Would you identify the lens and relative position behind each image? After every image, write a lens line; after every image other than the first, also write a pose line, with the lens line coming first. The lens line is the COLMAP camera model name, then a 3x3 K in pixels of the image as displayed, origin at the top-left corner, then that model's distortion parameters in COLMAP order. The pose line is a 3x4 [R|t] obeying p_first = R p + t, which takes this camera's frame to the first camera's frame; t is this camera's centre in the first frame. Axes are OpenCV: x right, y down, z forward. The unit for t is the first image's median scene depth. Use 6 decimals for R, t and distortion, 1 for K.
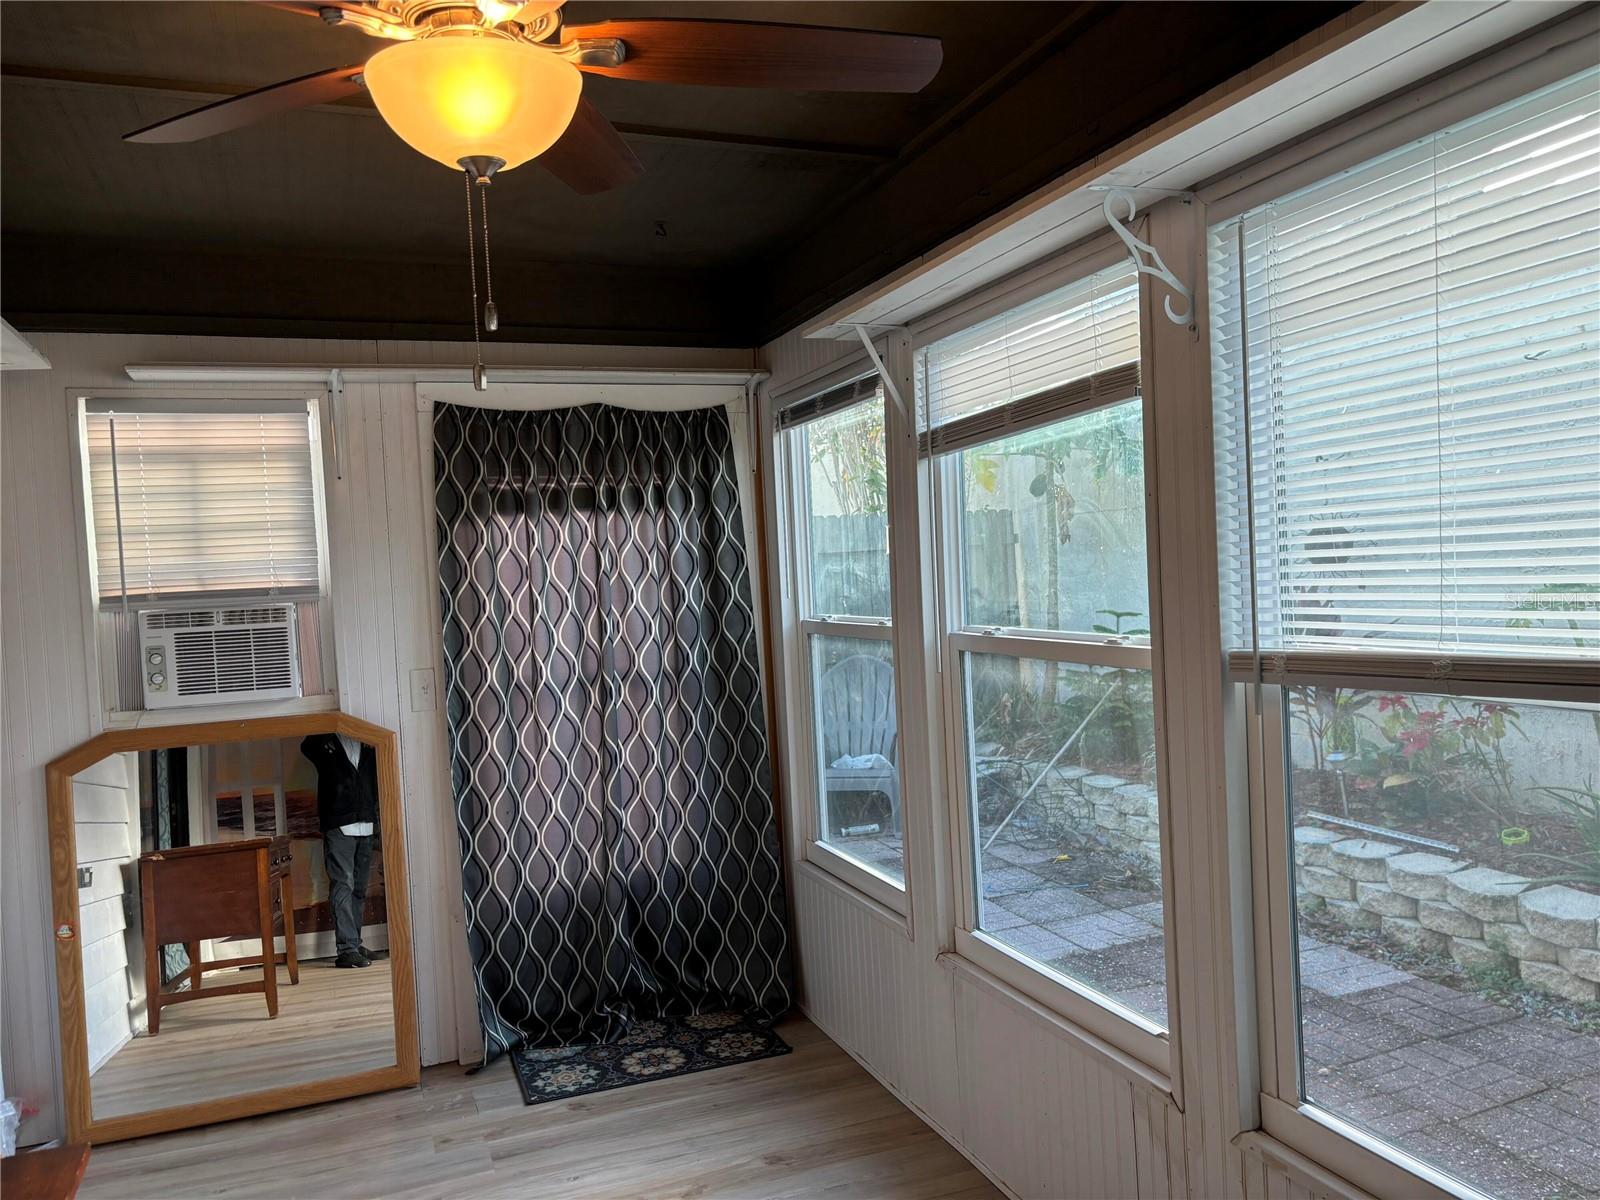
lens RADIAL K [[1211.7, 0, 789.8], [0, 1211.7, 610.7], [0, 0, 1]] dist [0.053173, -0.059485]
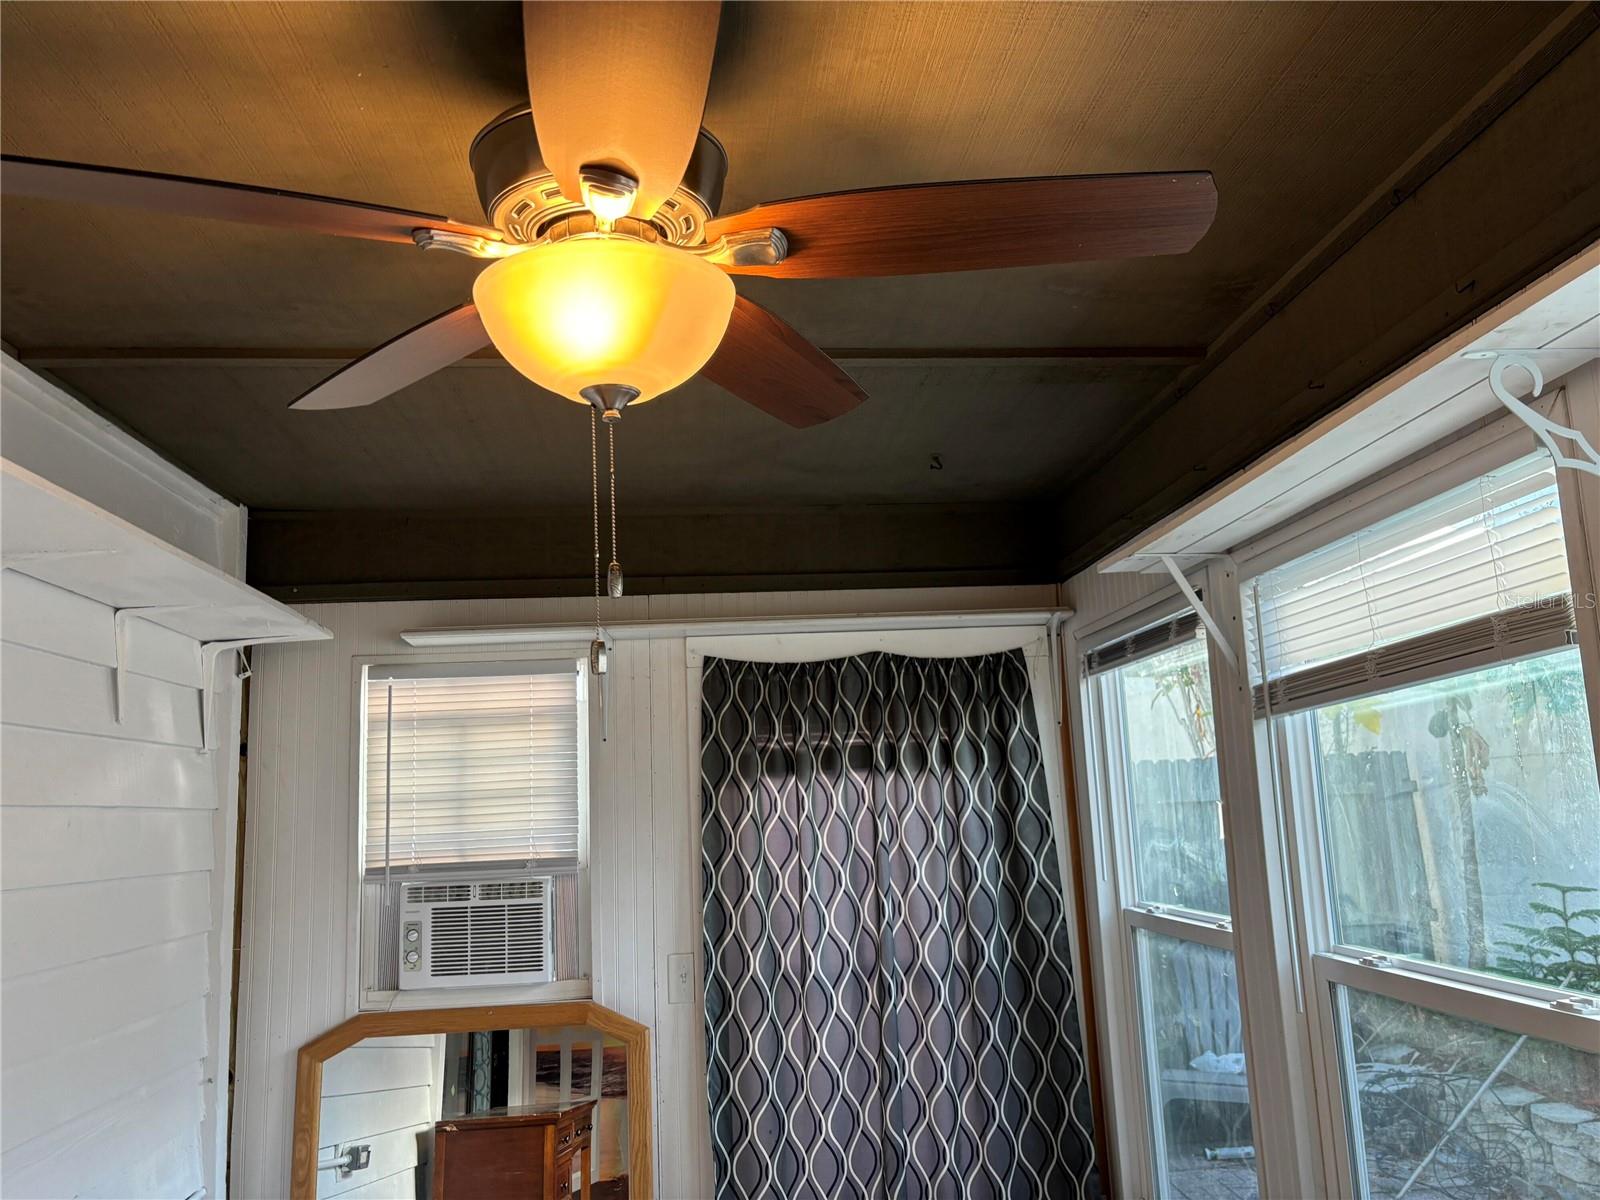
lens RADIAL K [[1211.7, 0, 793.0], [0, 1211.7, 610.7], [0, 0, 1]] dist [0.053173, -0.059485]
pose [[0.959248, -0.036479, -0.280200, 0.037007], [-0.016227, 0.982883, -0.183512, -0.037686], [0.282099, 0.180581, 0.942237, 0.141503]]
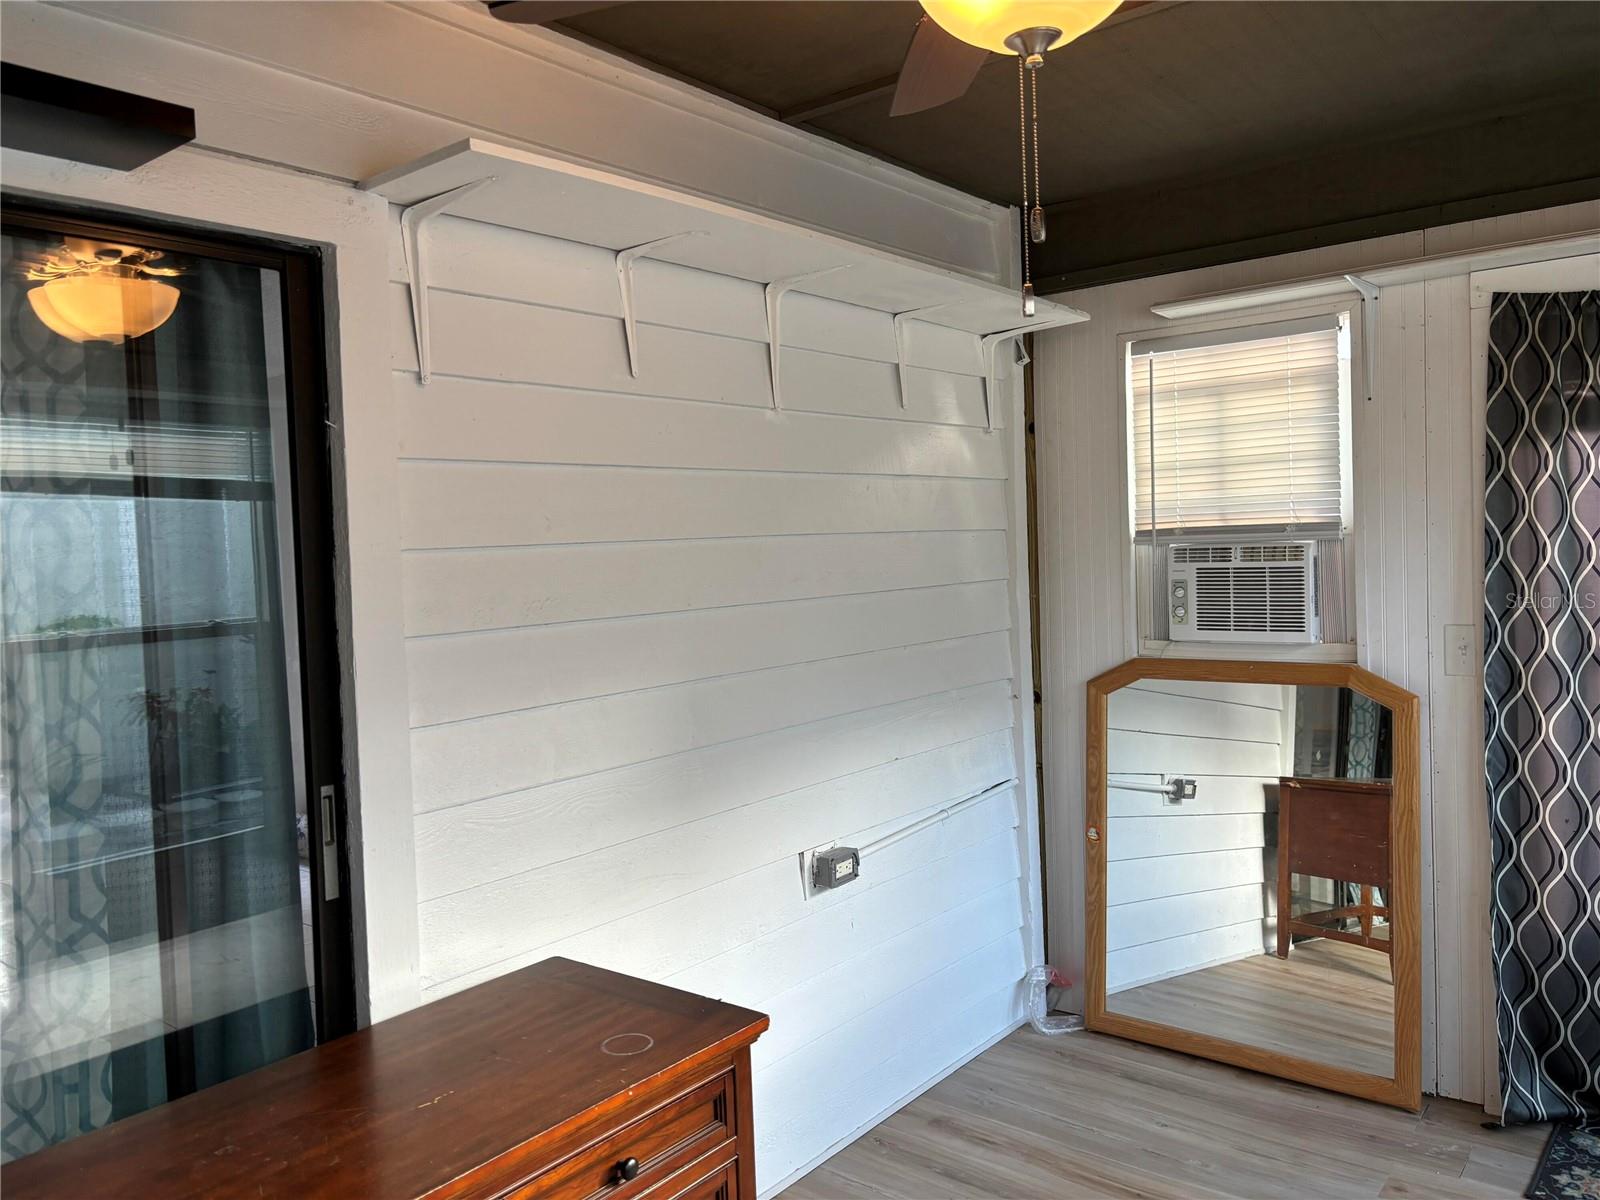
lens RADIAL K [[1211.7, 0, 790.0], [0, 1211.7, 587.3], [0, 0, 1]] dist [0.053173, -0.059485]
pose [[0.506061, 0.062527, -0.860228, 0.184104], [-0.020032, 0.997952, 0.060753, -0.019052], [0.862265, -0.013513, 0.506277, 0.197755]]
